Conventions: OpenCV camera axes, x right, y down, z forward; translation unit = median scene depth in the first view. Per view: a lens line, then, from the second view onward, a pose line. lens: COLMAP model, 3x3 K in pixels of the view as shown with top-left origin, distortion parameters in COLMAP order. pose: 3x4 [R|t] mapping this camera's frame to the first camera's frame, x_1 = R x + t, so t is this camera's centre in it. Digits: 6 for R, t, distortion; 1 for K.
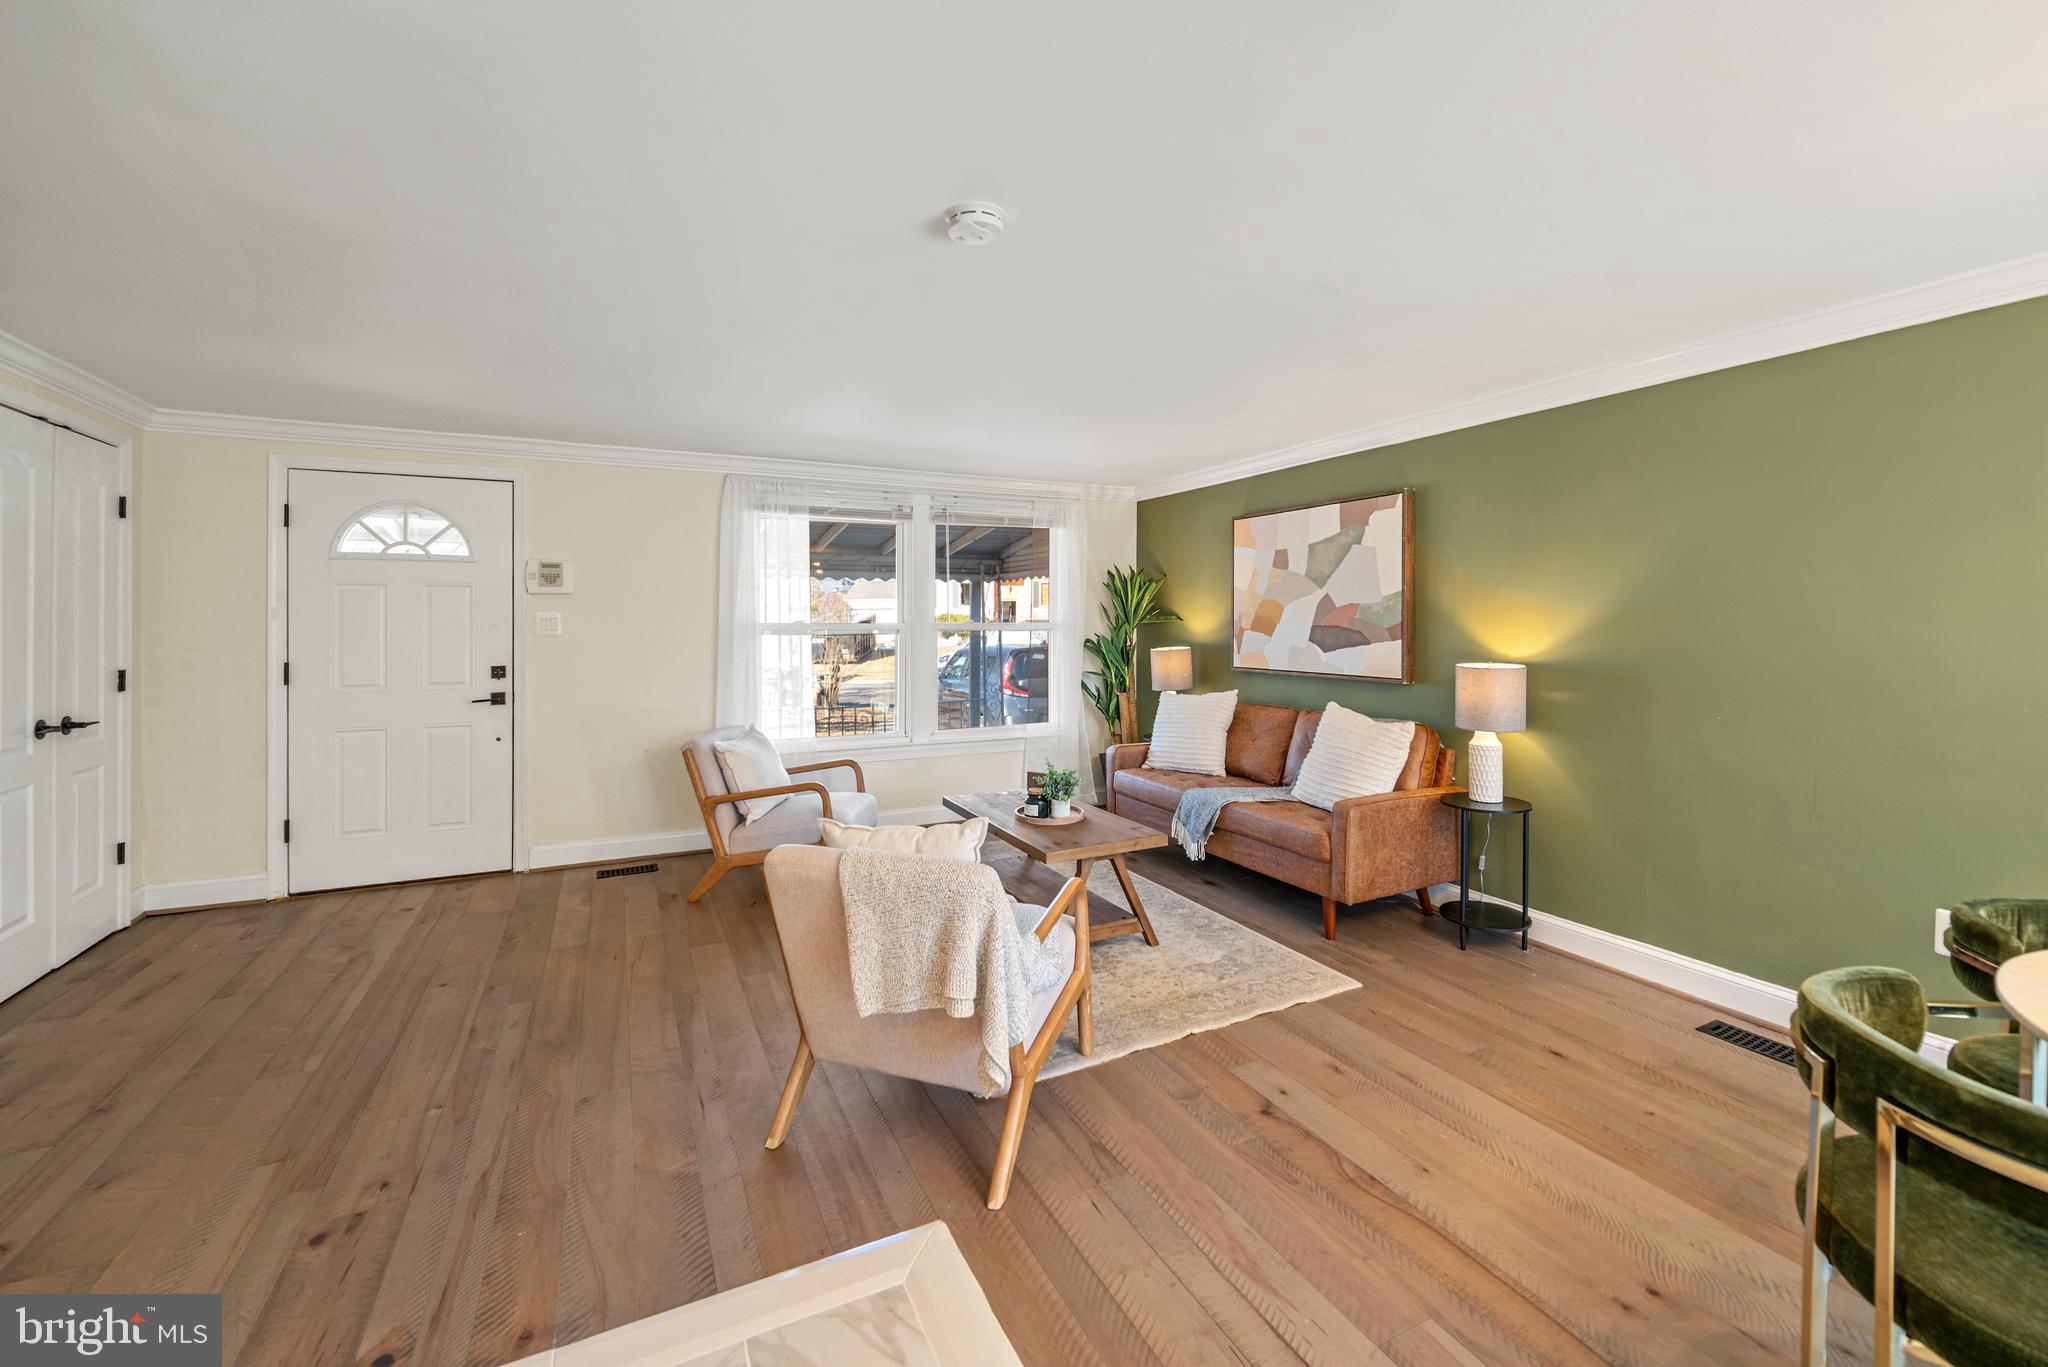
lens RADIAL K [[844.6, 0, 1031.4], [0, 844.6, 603.0], [0, 0, 1]] dist [0.000275, -0.000140]
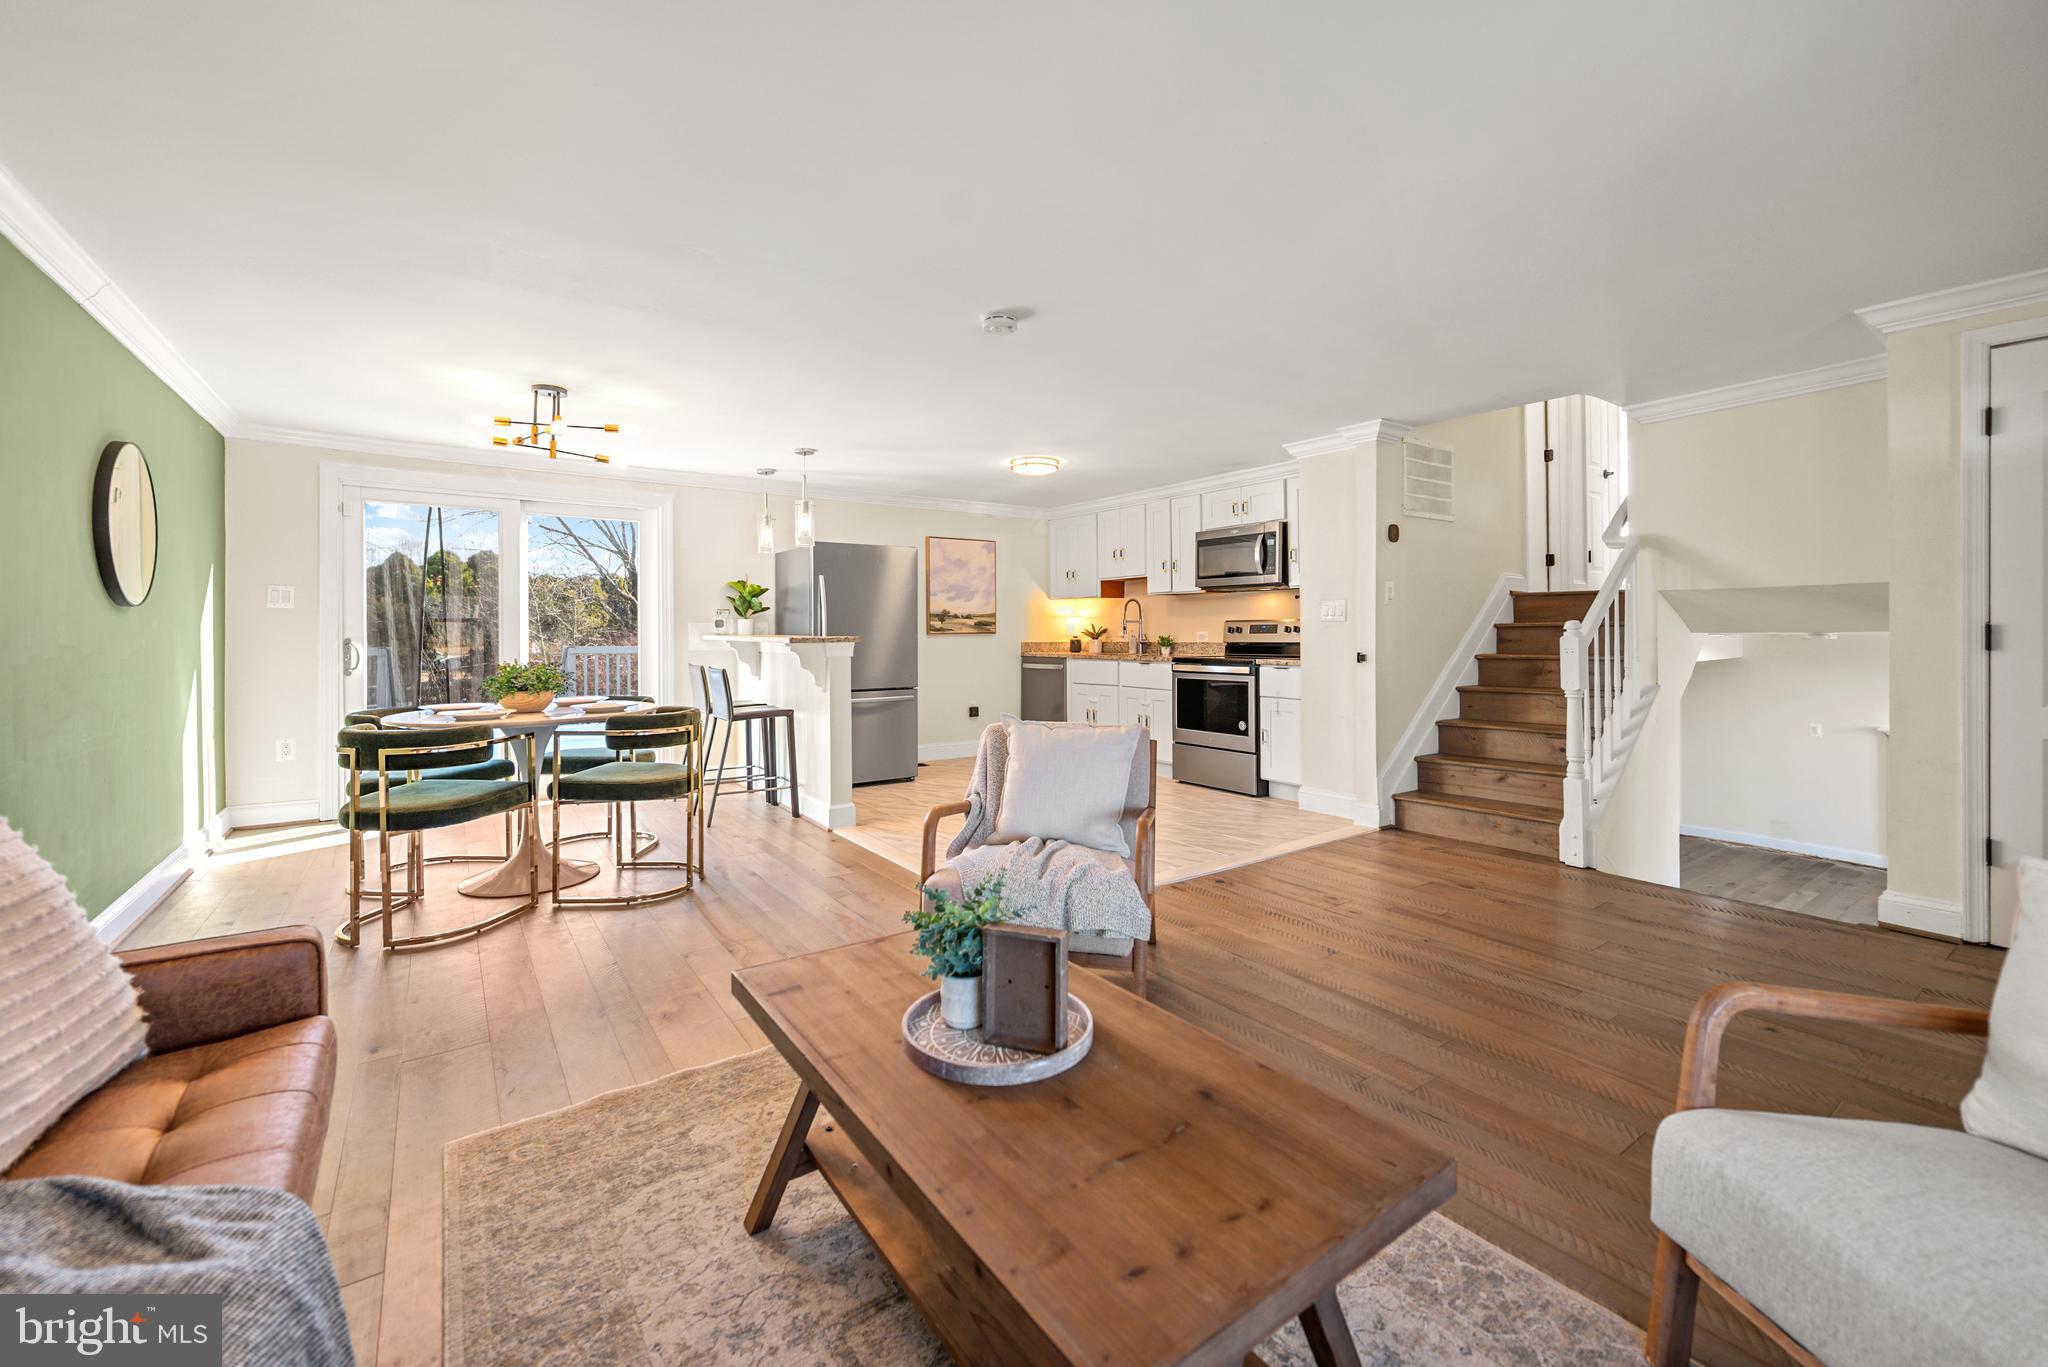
lens RADIAL K [[832.9, 0, 1019.0], [0, 832.9, 633.7], [0, 0, 1]] dist [0.000611, -0.000028]
pose [[-0.989893, 0.005165, -0.141724, 0.051405], [0.007292, 0.999868, -0.014490, 0.072859], [0.141630, -0.015377, -0.989800, 1.148775]]
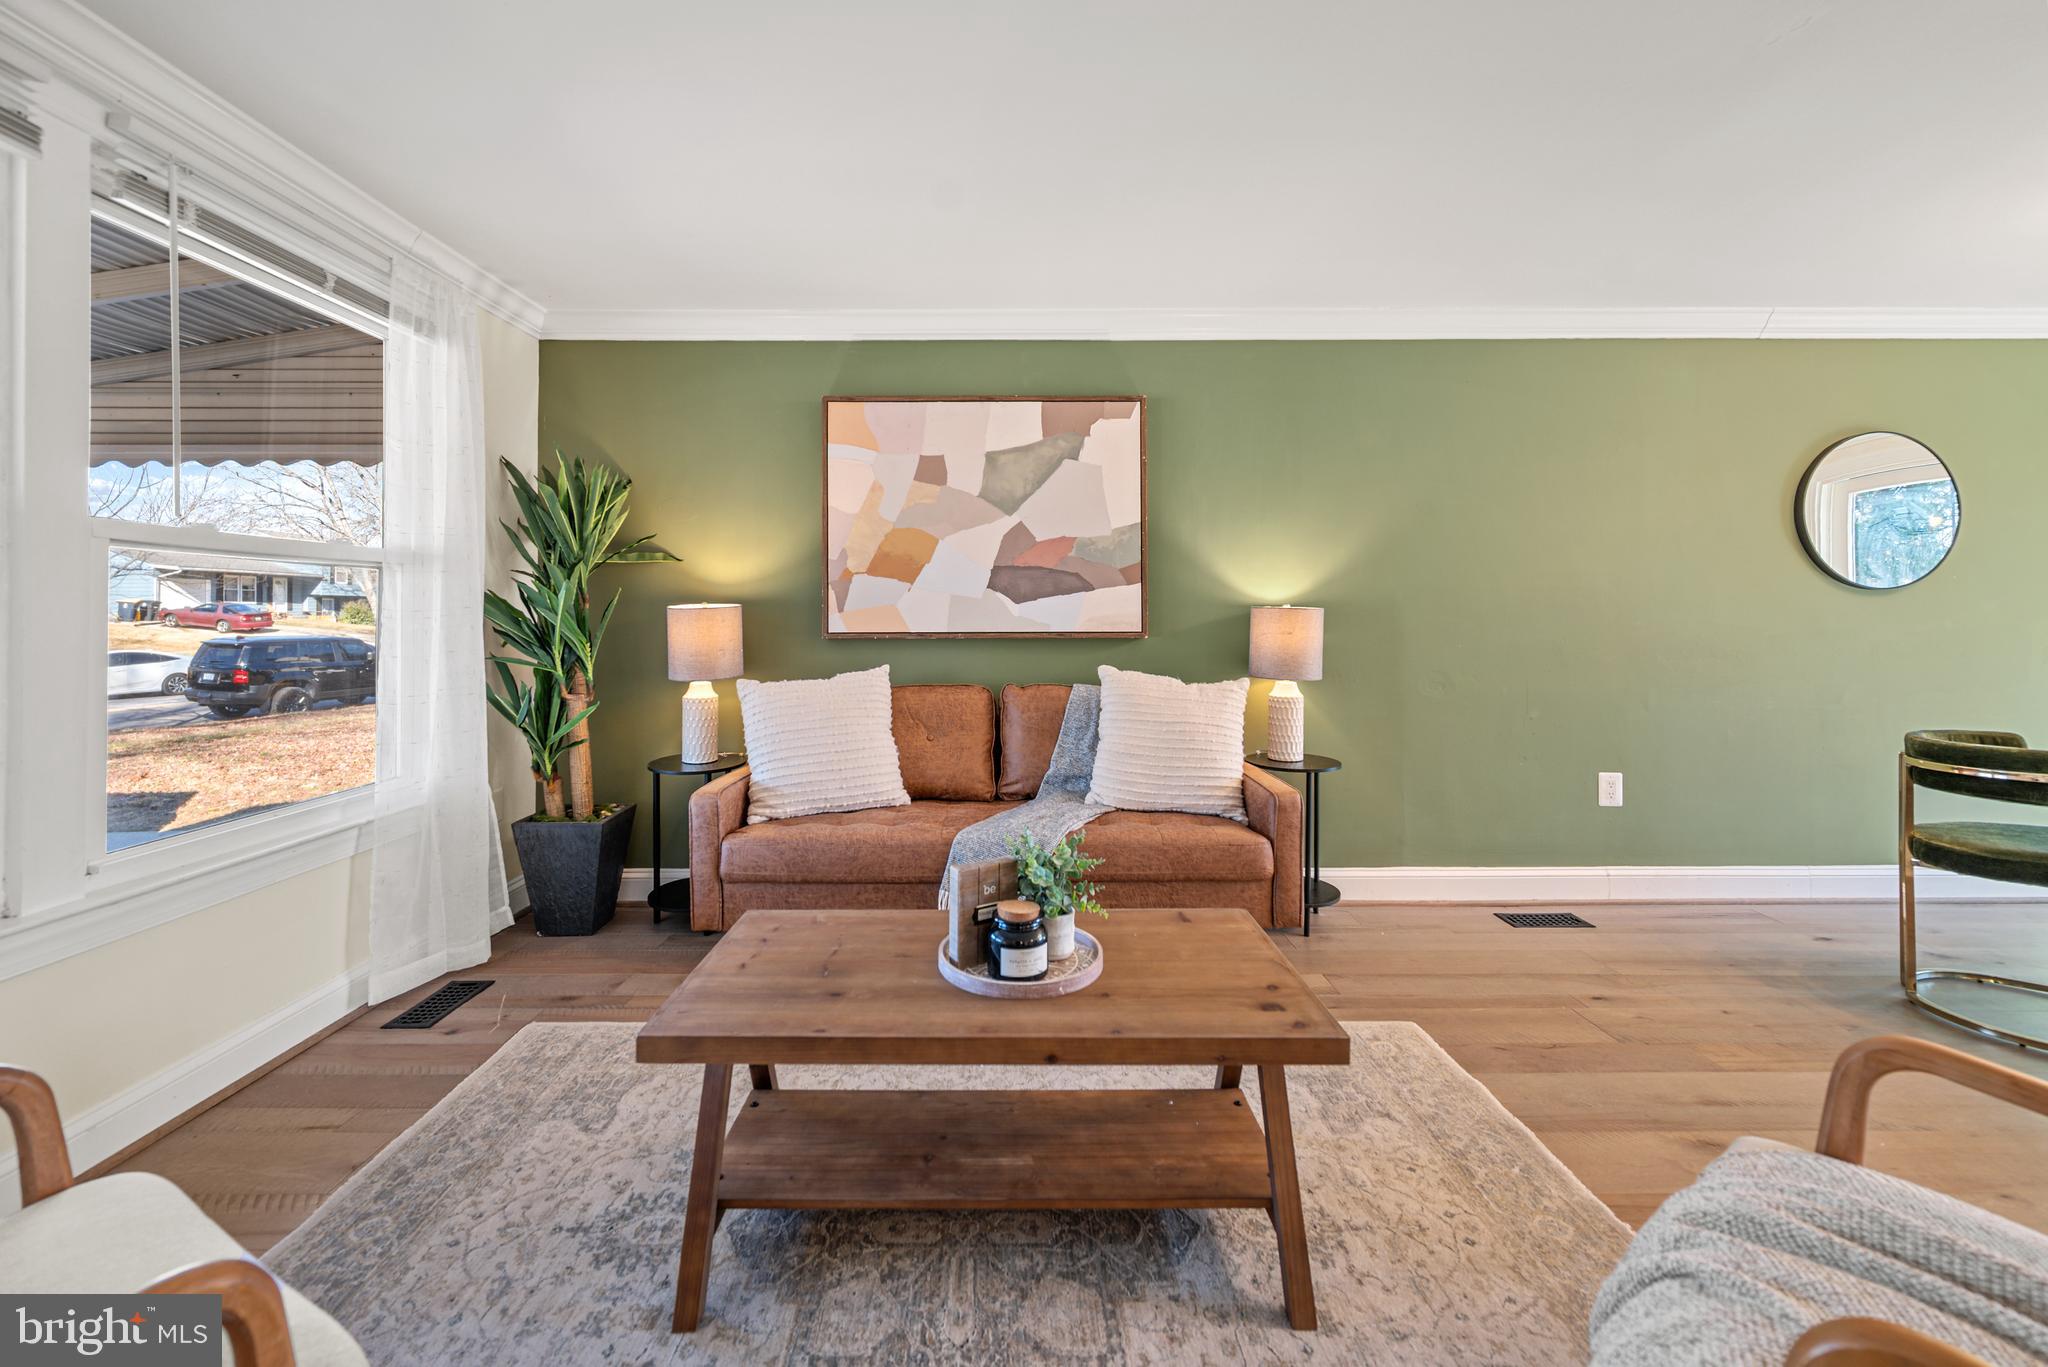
lens RADIAL K [[837.8, 0, 1012.6], [0, 837.8, 605.4], [0, 0, 1]] dist [0.000811, -0.000045]
pose [[0.440220, 0.013647, 0.897786, -0.303227], [-0.016988, 0.999832, -0.006868, 0.066094], [-0.897729, -0.012229, 0.440378, 0.696105]]
